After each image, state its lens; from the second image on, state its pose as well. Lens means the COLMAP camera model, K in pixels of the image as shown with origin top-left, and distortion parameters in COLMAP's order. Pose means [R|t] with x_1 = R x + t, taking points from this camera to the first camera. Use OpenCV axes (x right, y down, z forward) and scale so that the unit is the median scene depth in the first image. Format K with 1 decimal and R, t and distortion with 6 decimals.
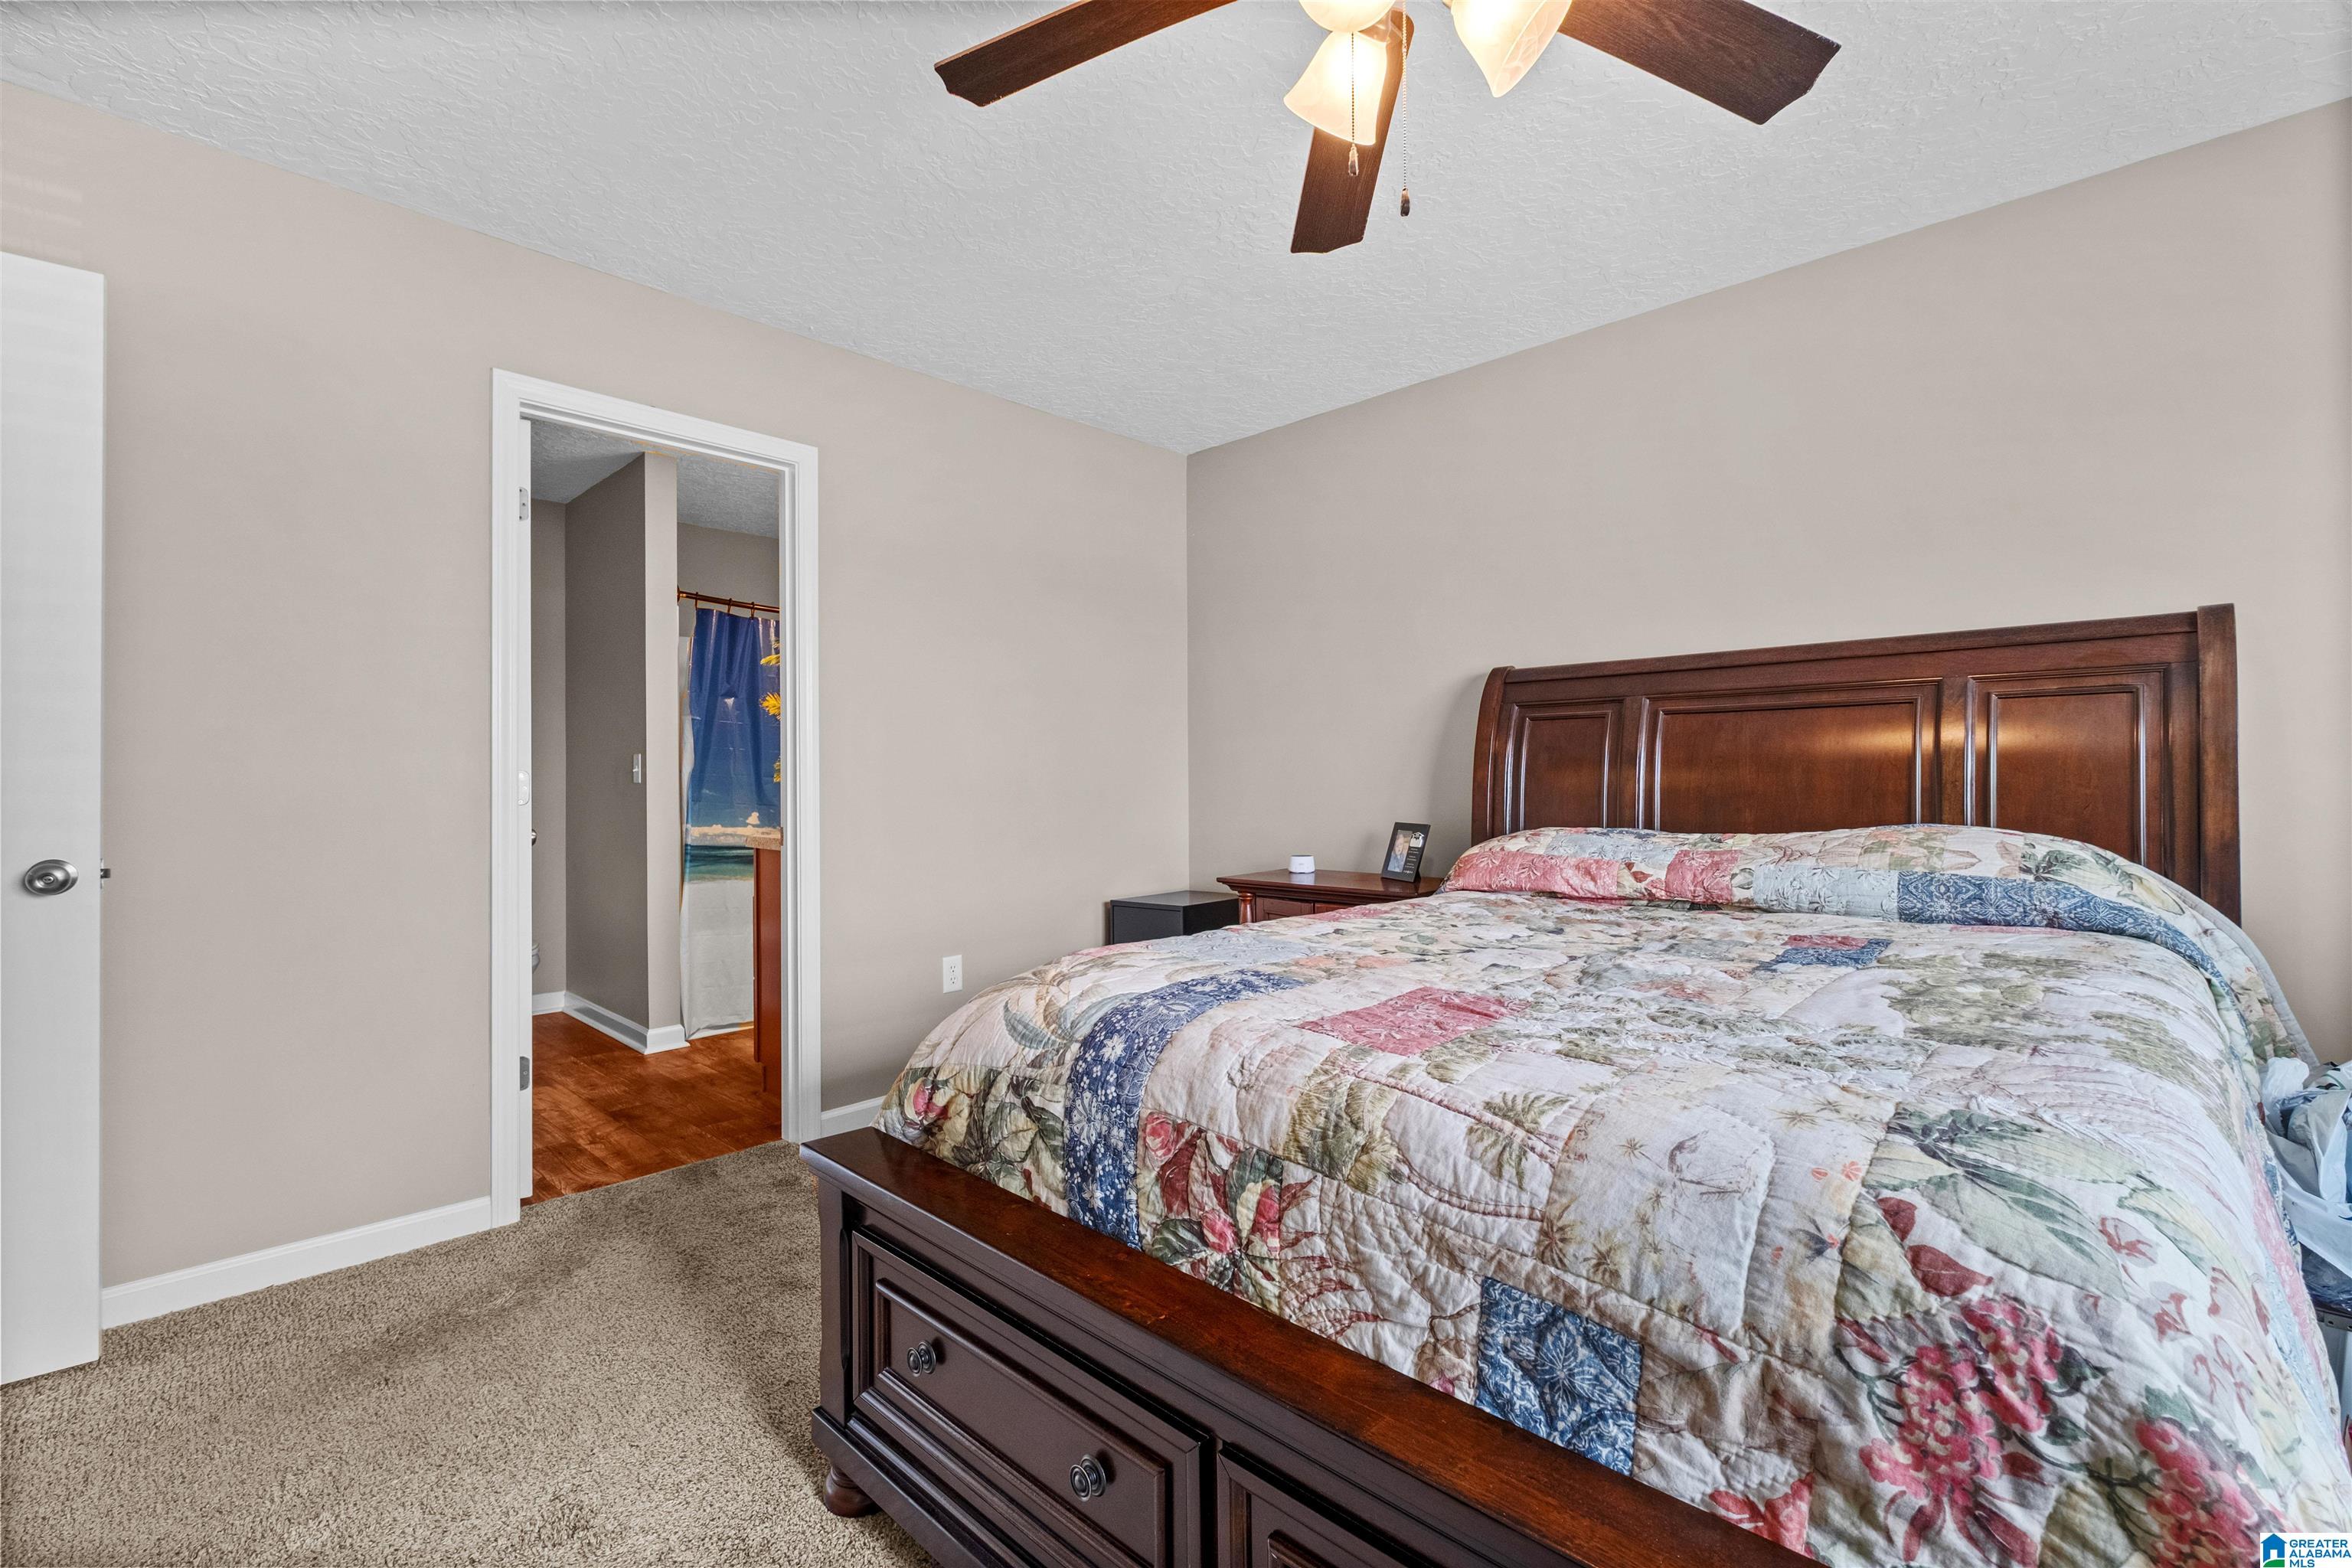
lens RADIAL K [[1026.3, 0, 1192.0], [0, 1026.3, 780.5], [0, 0, 1]] dist [0.000324, -0.000409]
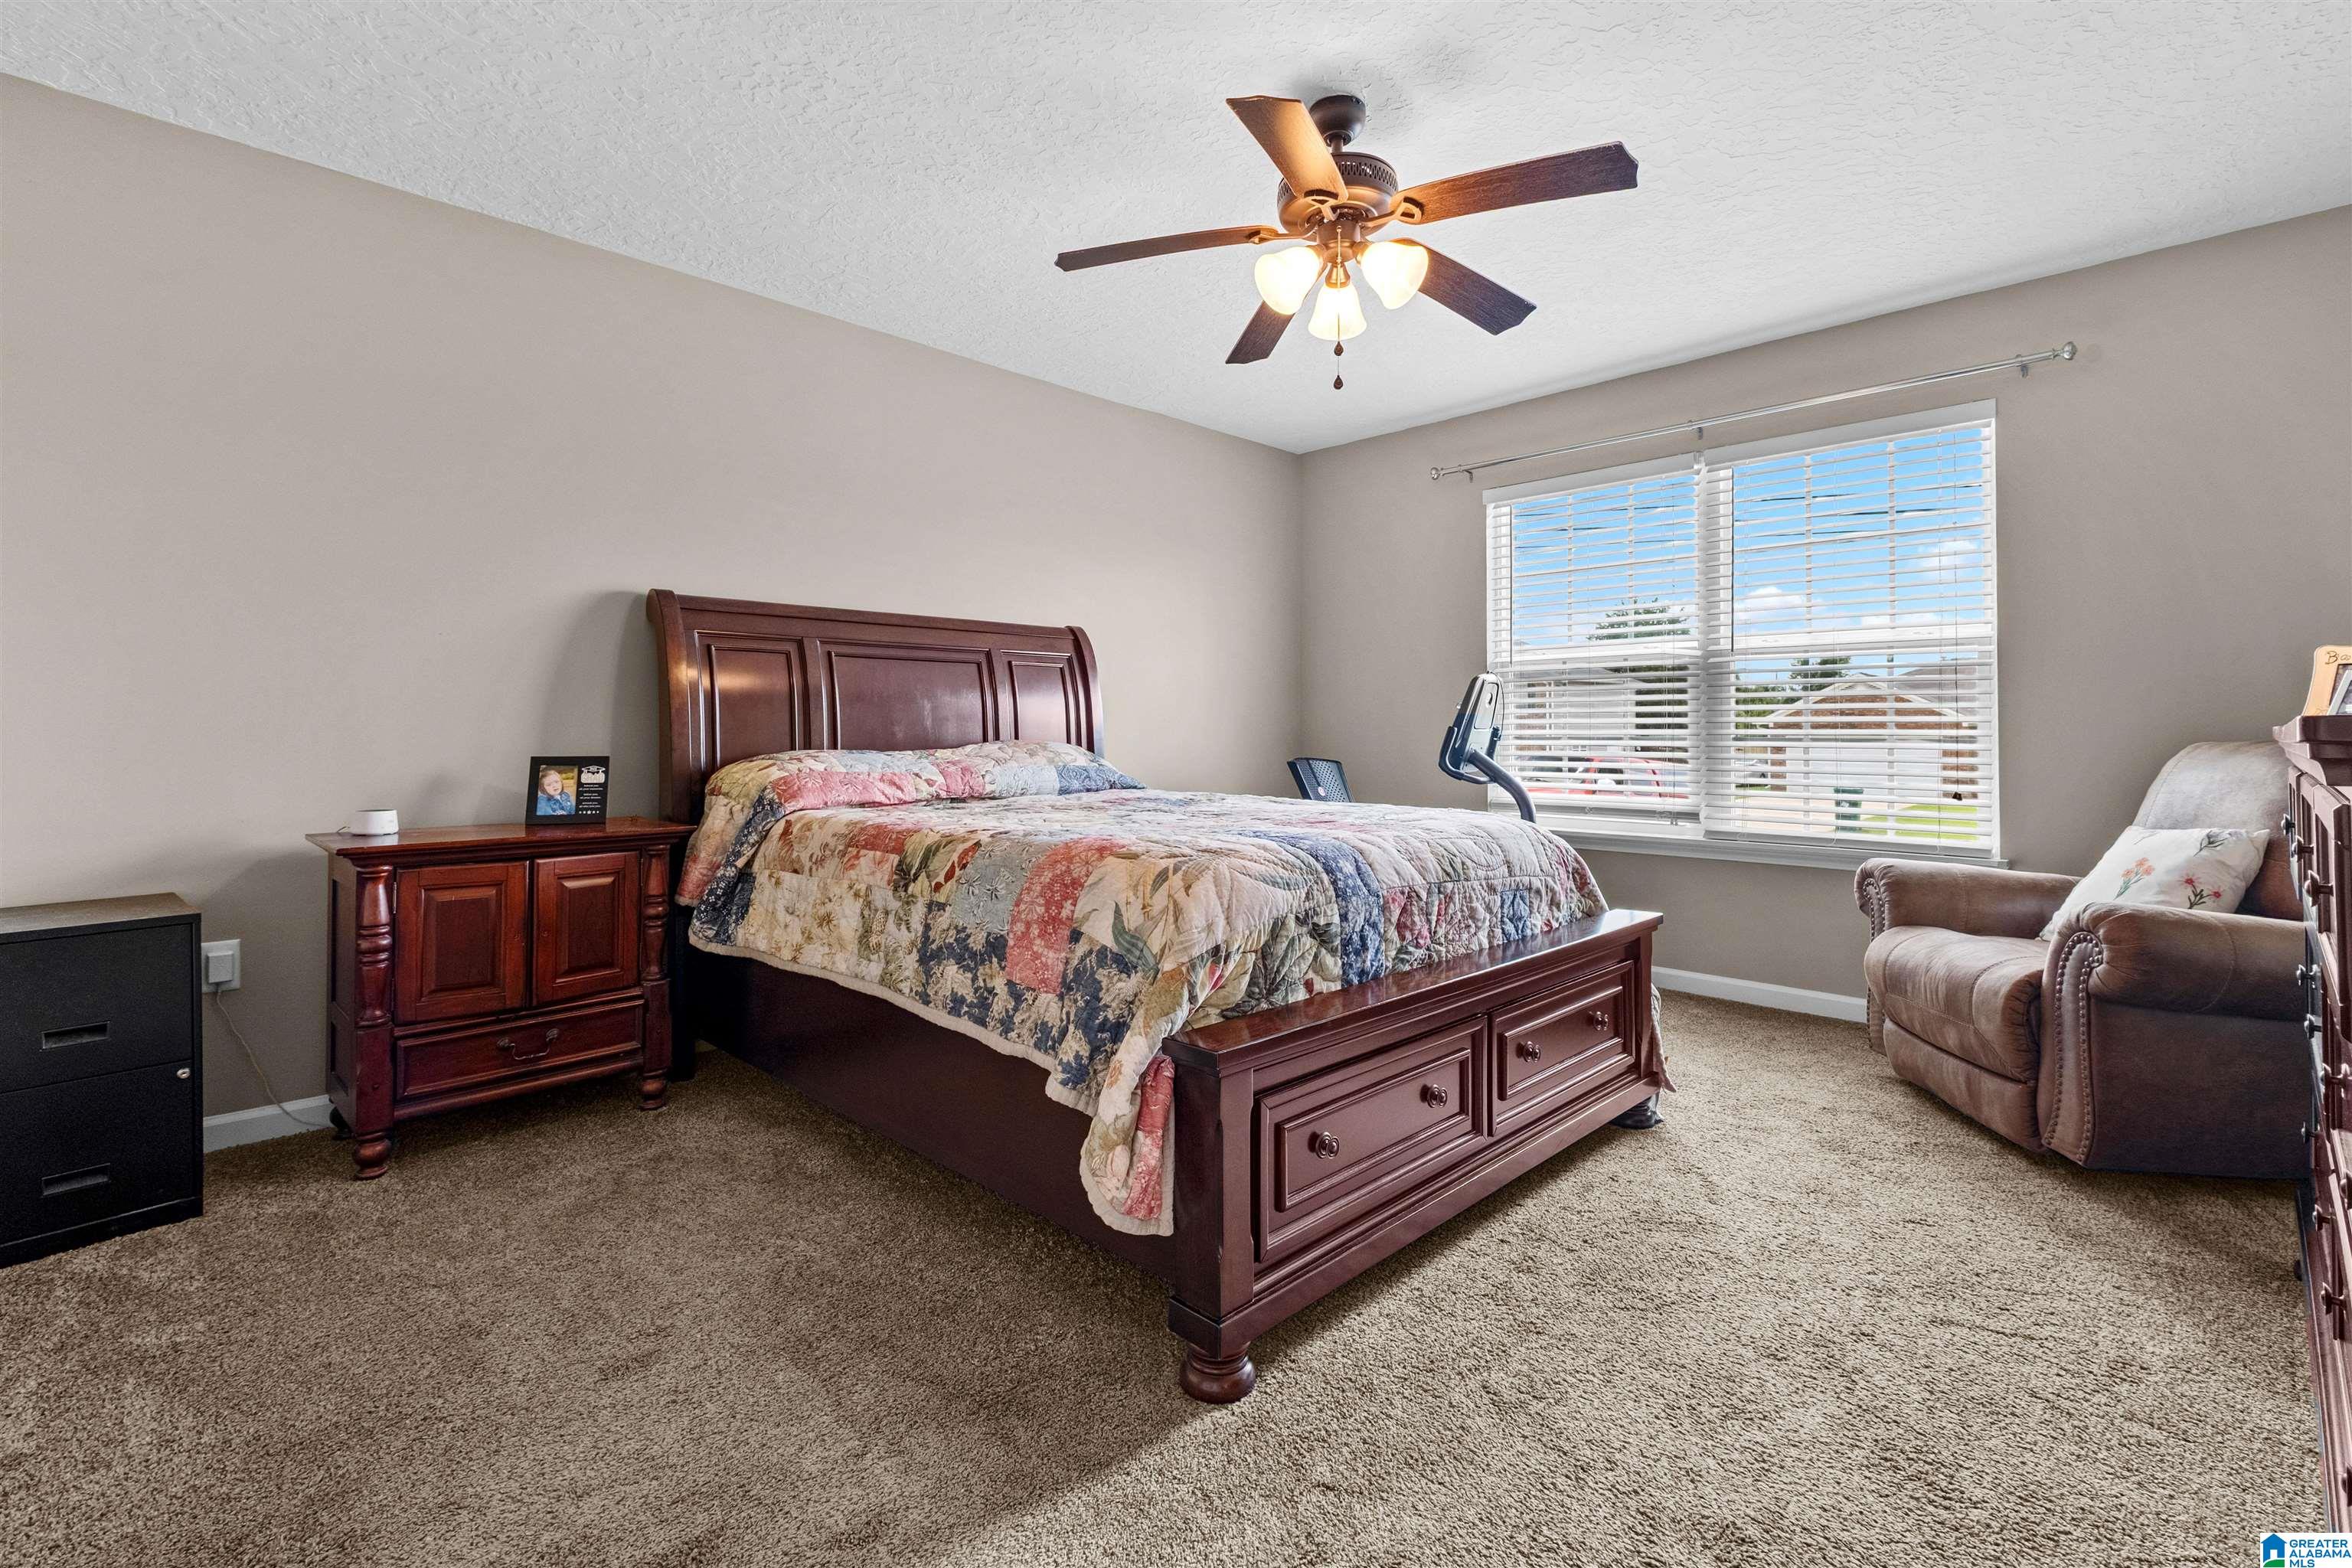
lens RADIAL K [[1026.3, 0, 1193.9], [0, 1026.3, 729.8], [0, 0, 1]] dist [0.000324, -0.000409]
pose [[0.031733, 0.006621, 0.999474, -1.525059], [0.003806, 0.999970, -0.006745, 0.066792], [-0.999489, 0.004018, 0.031707, 1.128386]]
